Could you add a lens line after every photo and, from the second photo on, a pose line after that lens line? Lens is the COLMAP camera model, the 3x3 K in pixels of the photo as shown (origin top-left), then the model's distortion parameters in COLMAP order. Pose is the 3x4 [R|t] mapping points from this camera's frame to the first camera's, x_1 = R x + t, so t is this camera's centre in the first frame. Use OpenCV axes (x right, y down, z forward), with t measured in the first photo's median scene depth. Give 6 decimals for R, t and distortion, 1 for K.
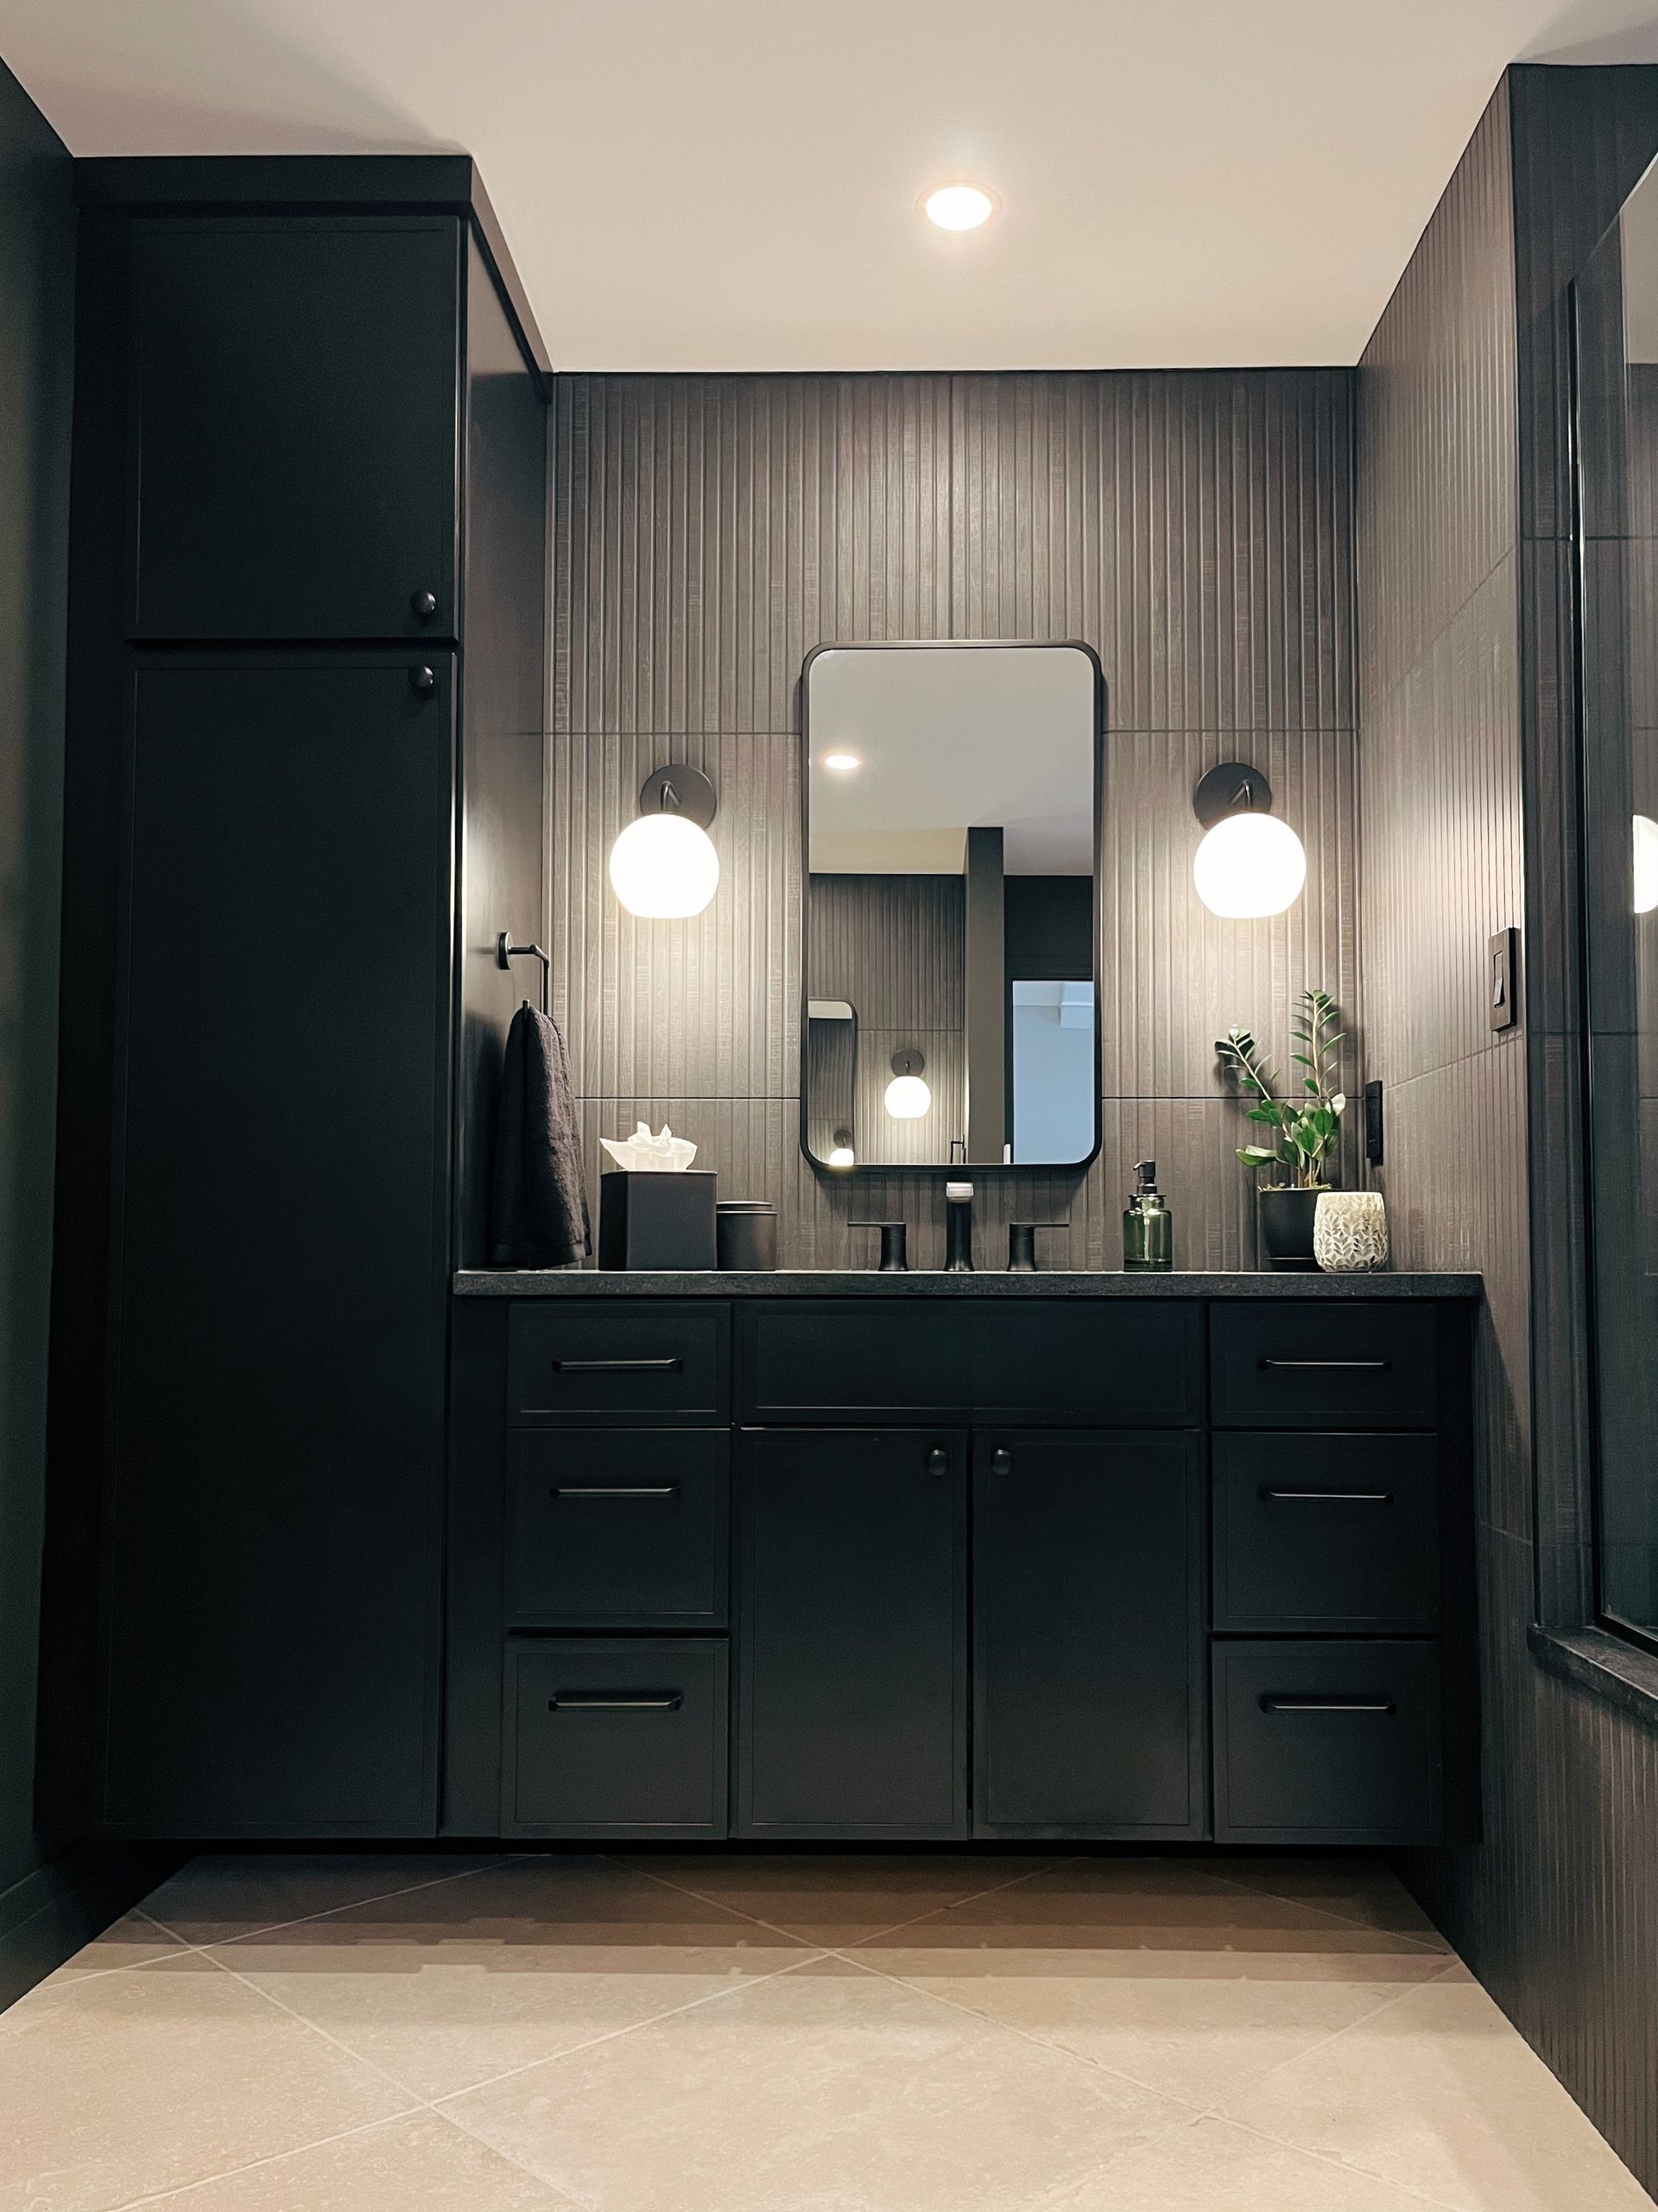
lens RADIAL K [[1798.6, 0, 847.0], [0, 1798.6, 1109.5], [0, 0, 1]] dist [0.032129, -0.049074]
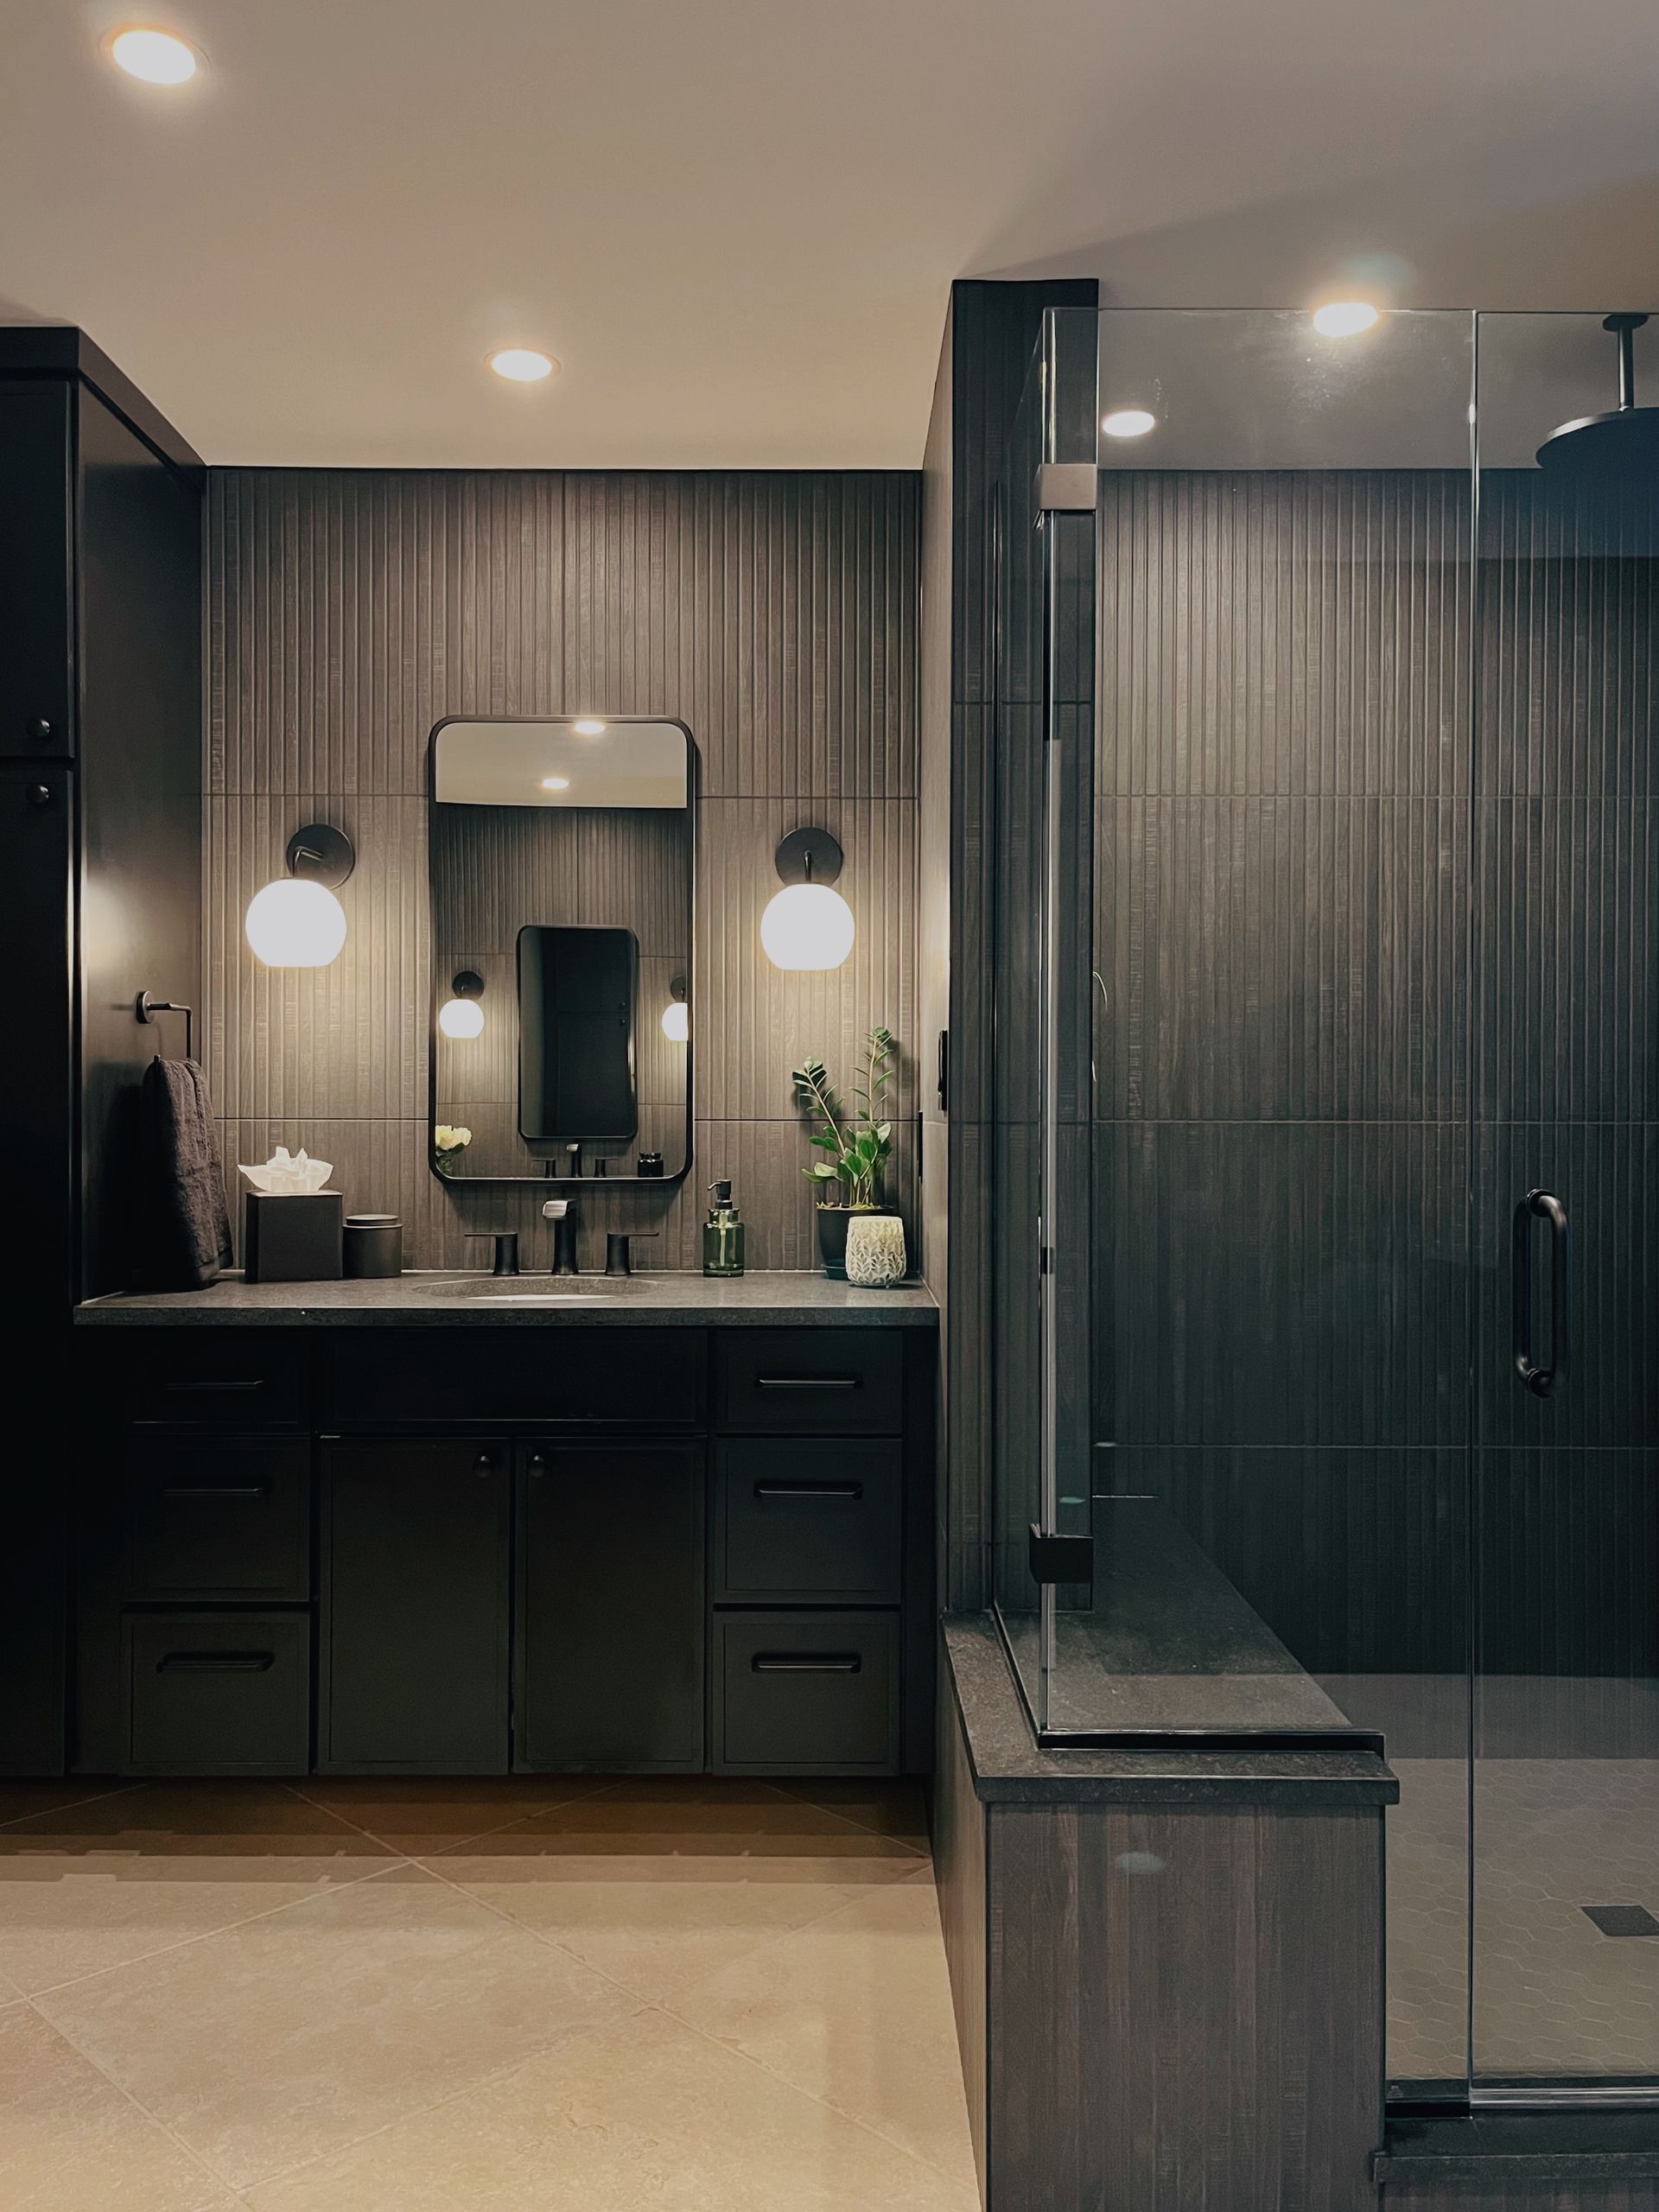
lens RADIAL K [[1742.1, 0, 795.0], [0, 1742.1, 1072.2], [0, 0, 1]] dist [0.029964, -0.064261]
pose [[0.999657, 0.002884, 0.026040, 0.183910], [-0.004477, 0.998108, 0.061318, -0.109753], [-0.025814, -0.061414, 0.997779, -0.112207]]
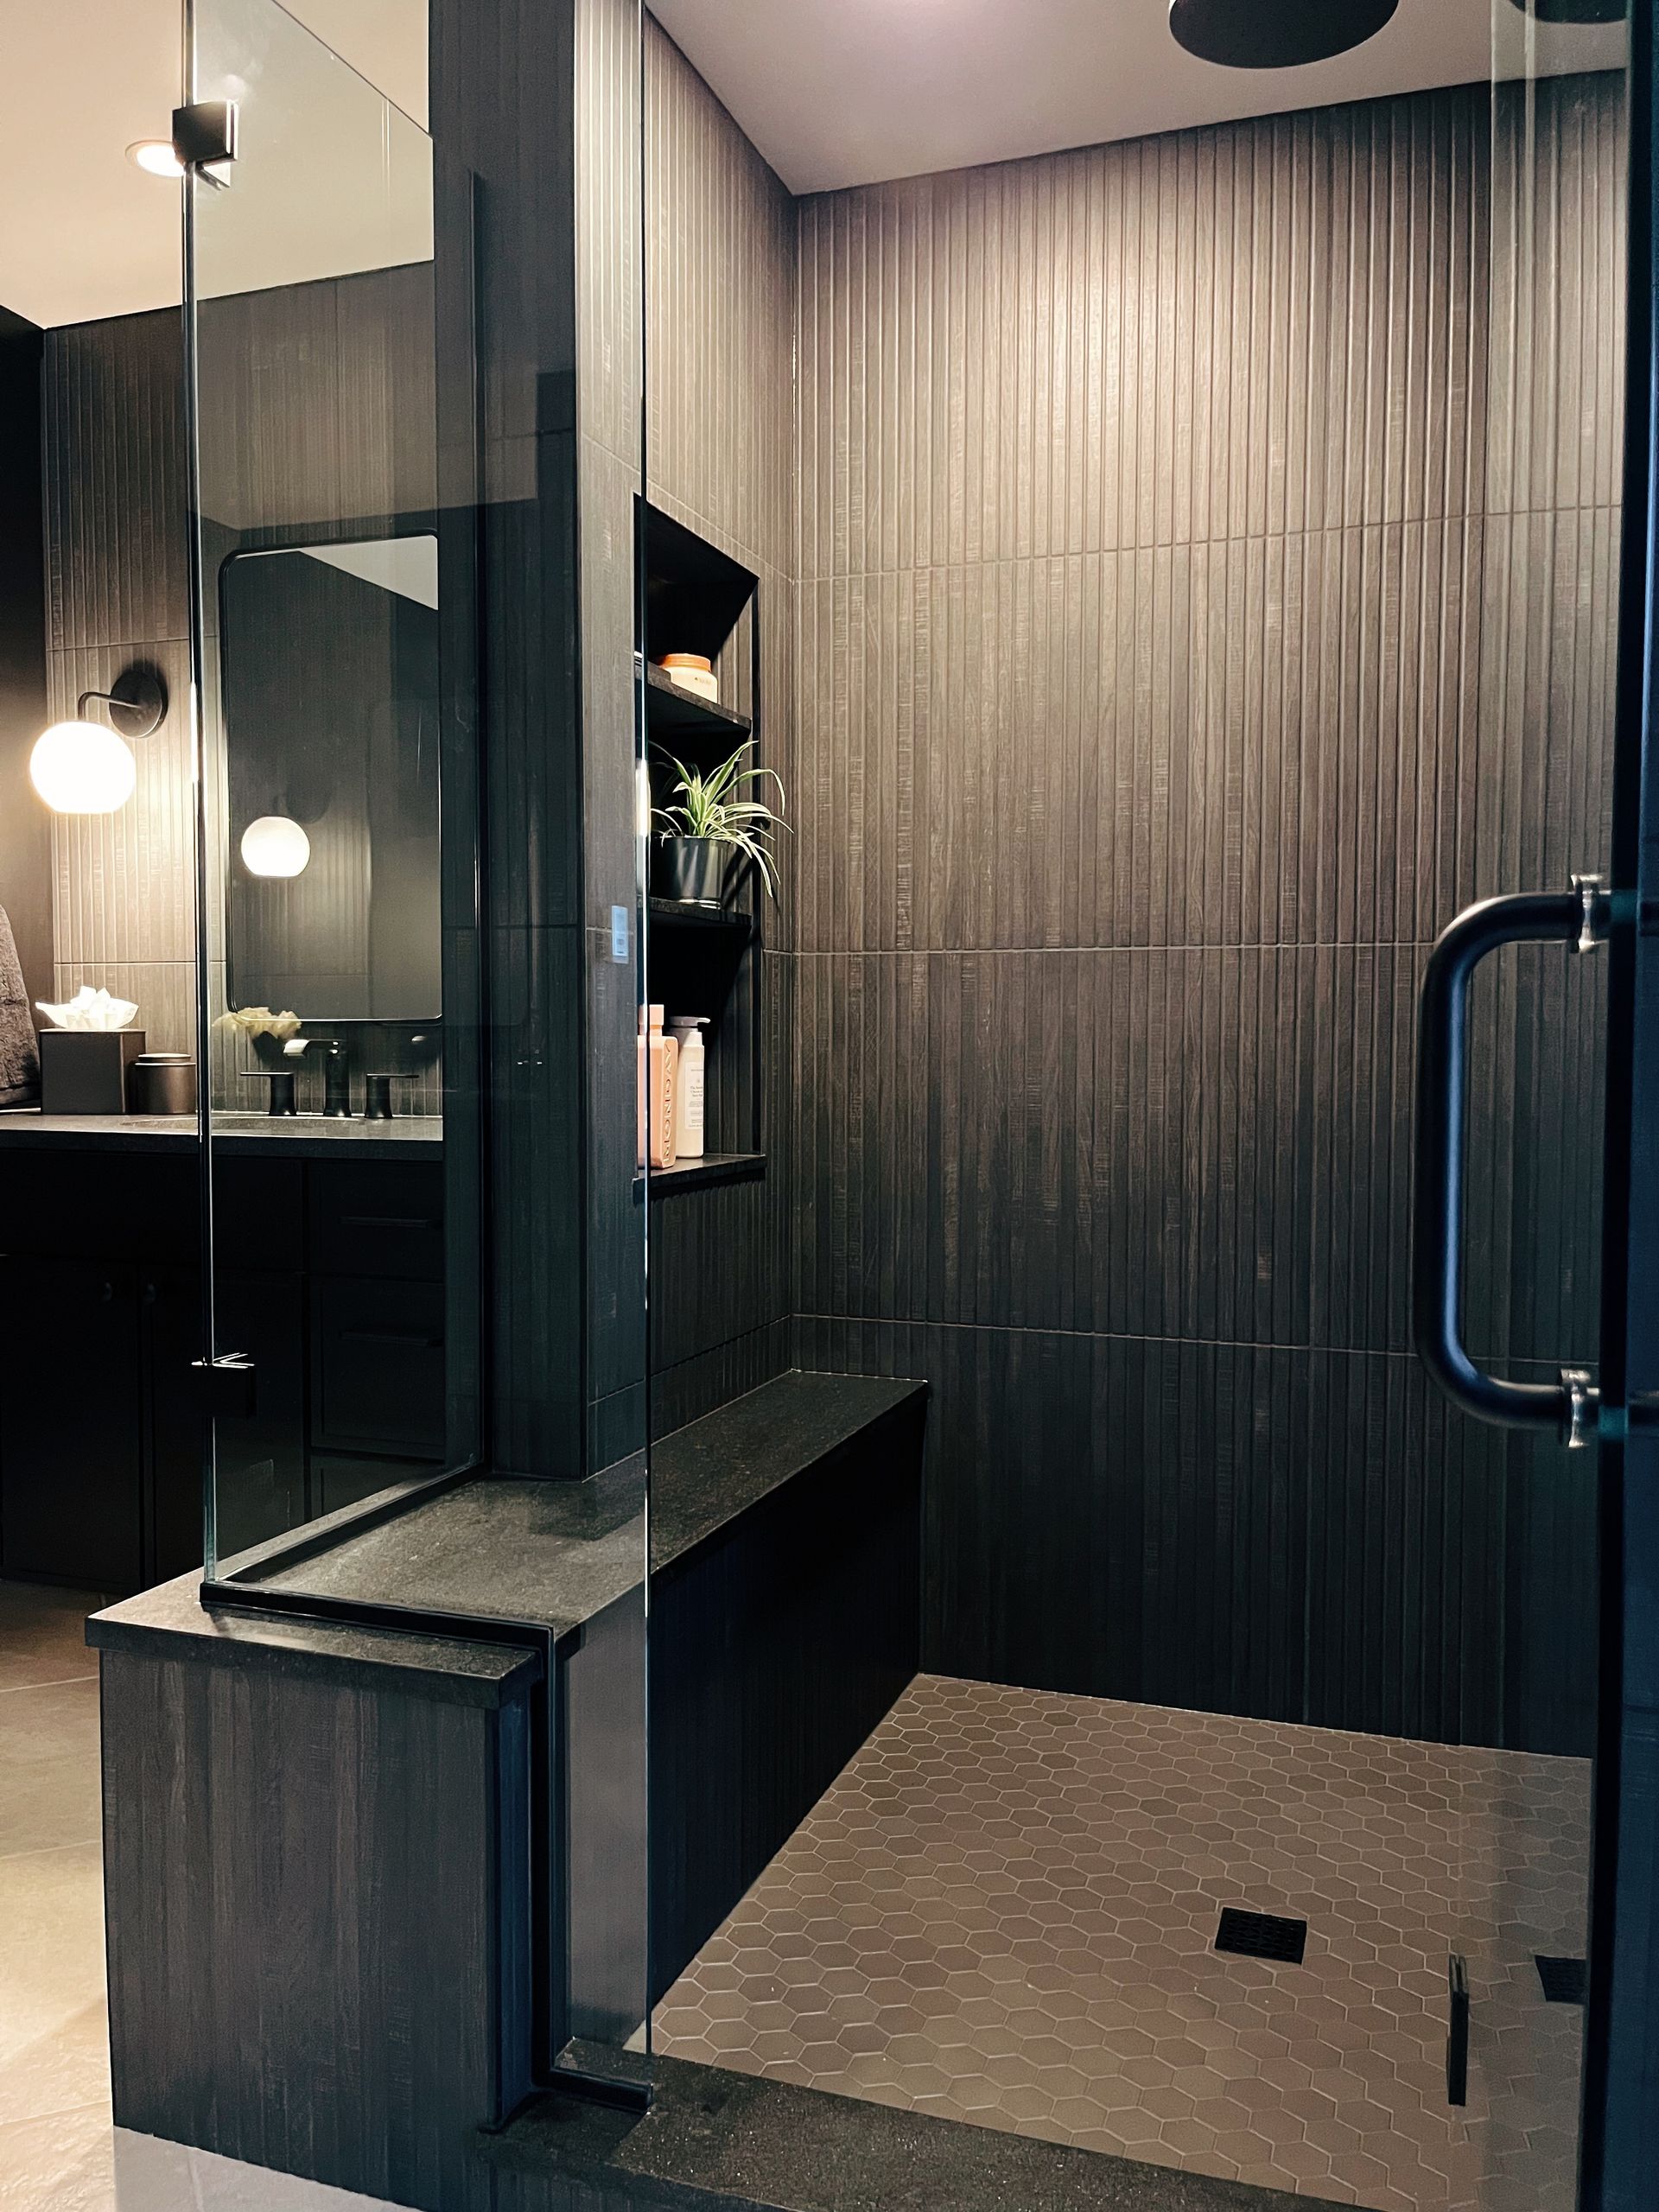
lens RADIAL K [[1683.6, 0, 816.6], [0, 1683.6, 1104.2], [0, 0, 1]] dist [0.007559, -0.028325]
pose [[0.950836, 0.015263, -0.309319, 0.685313], [0.022597, 0.992703, 0.118447, -0.037262], [0.308870, -0.119614, 0.943553, 0.092604]]
